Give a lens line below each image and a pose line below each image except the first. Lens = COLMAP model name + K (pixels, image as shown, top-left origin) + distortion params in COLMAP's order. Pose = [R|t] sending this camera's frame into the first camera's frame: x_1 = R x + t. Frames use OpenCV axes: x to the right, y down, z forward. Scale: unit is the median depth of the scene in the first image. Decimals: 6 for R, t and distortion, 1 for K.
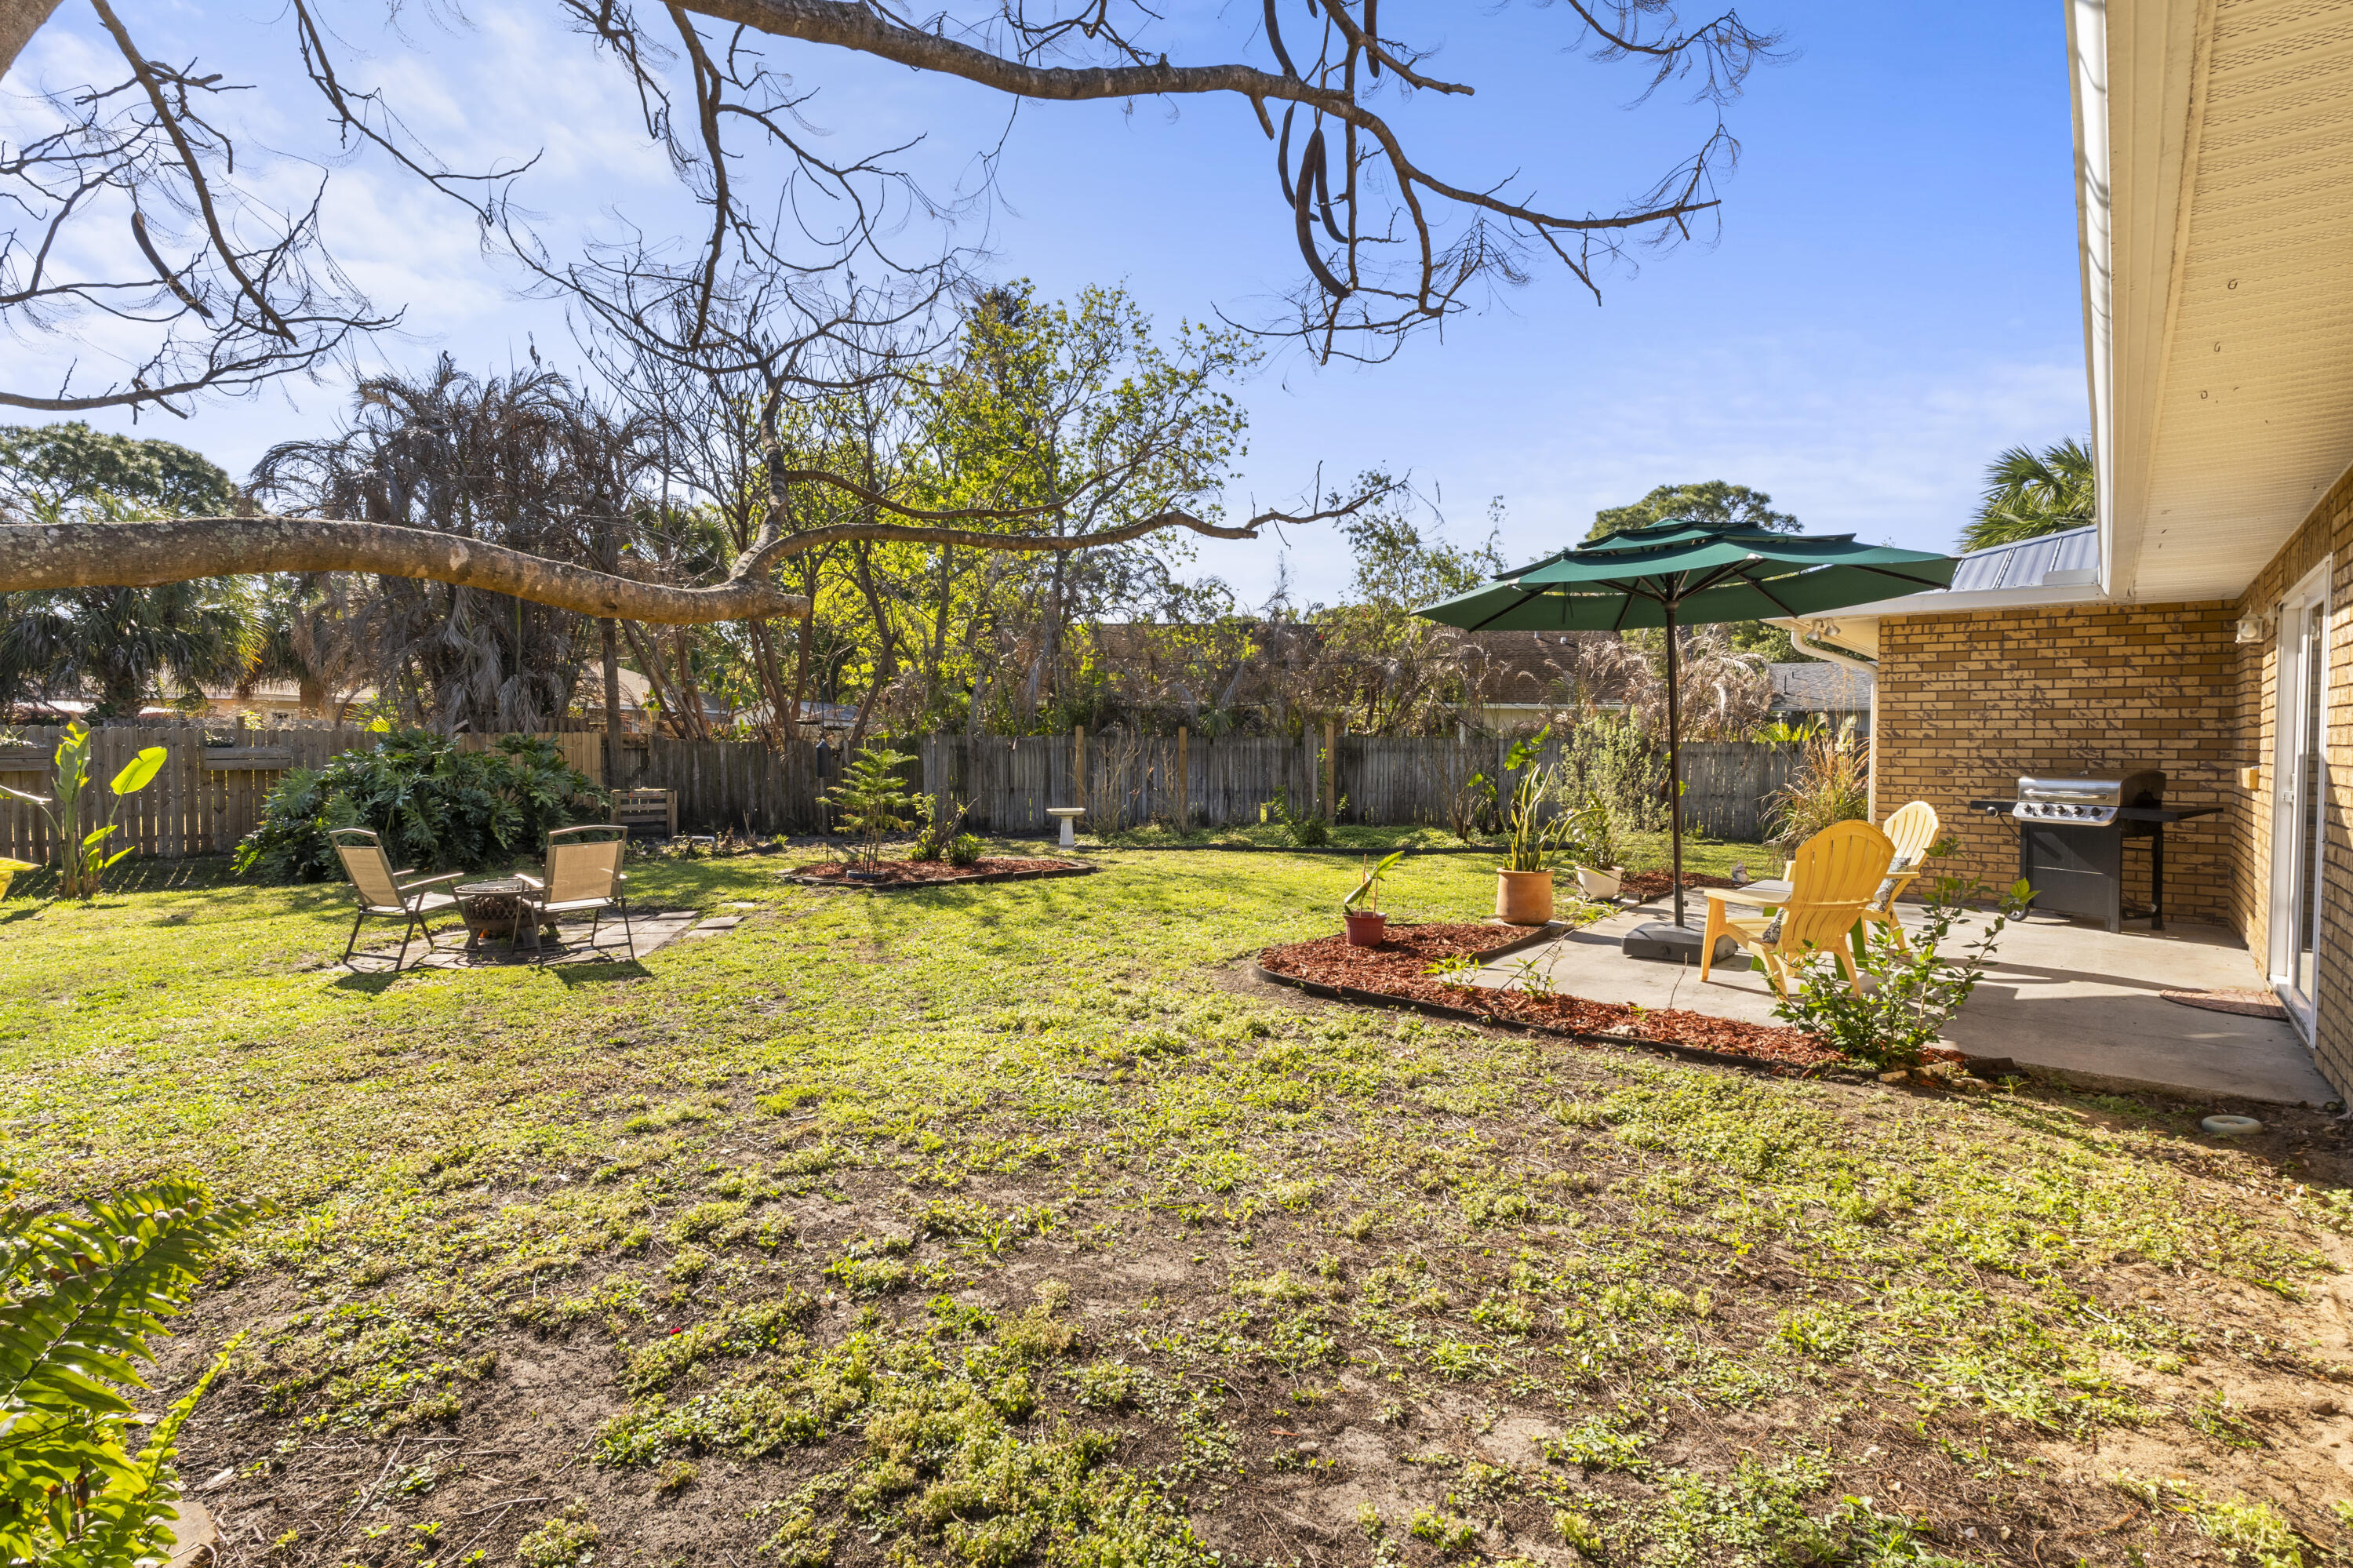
lens RADIAL K [[1145.8, 0, 1177.0], [0, 1145.8, 781.9], [0, 0, 1]] dist [0.006126, -0.001494]
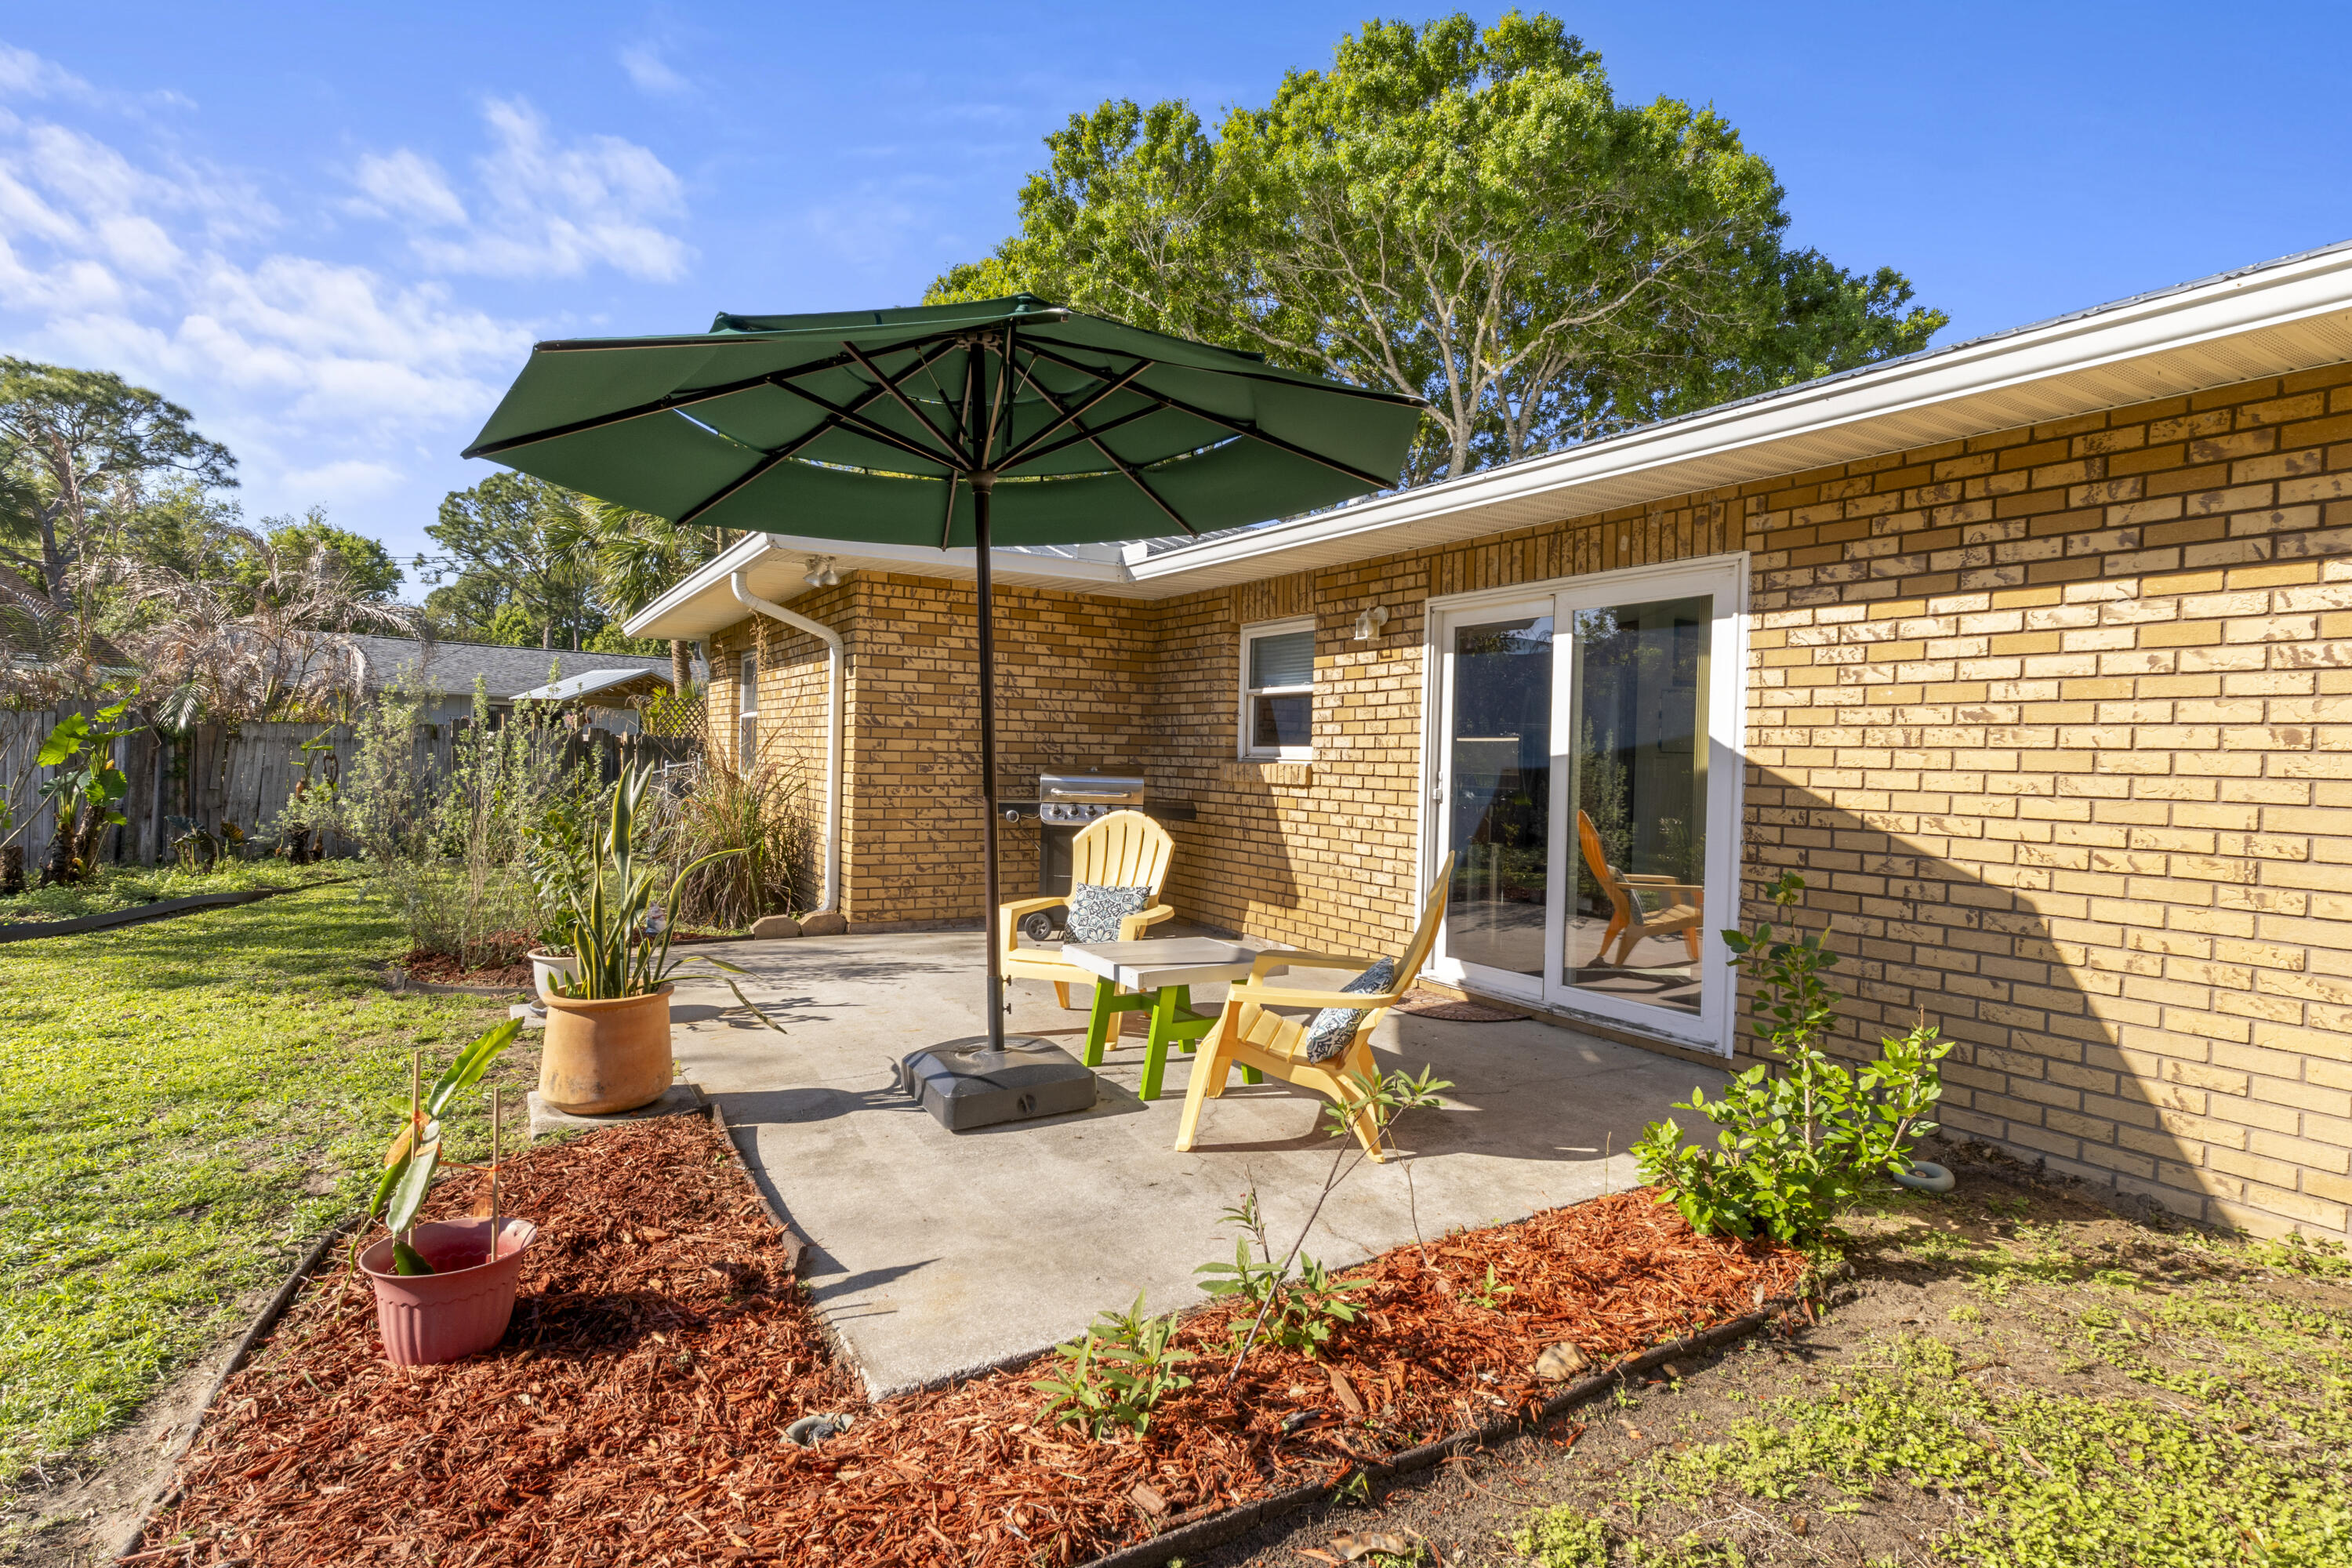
lens RADIAL K [[1145.3, 0, 1170.7], [0, 1145.3, 775.6], [0, 0, 1]] dist [0.006126, -0.001494]
pose [[0.331079, -0.014560, 0.943491, -0.053108], [0.010437, 0.999876, 0.011768, -0.011846], [-0.943545, 0.005951, 0.331190, 0.590716]]
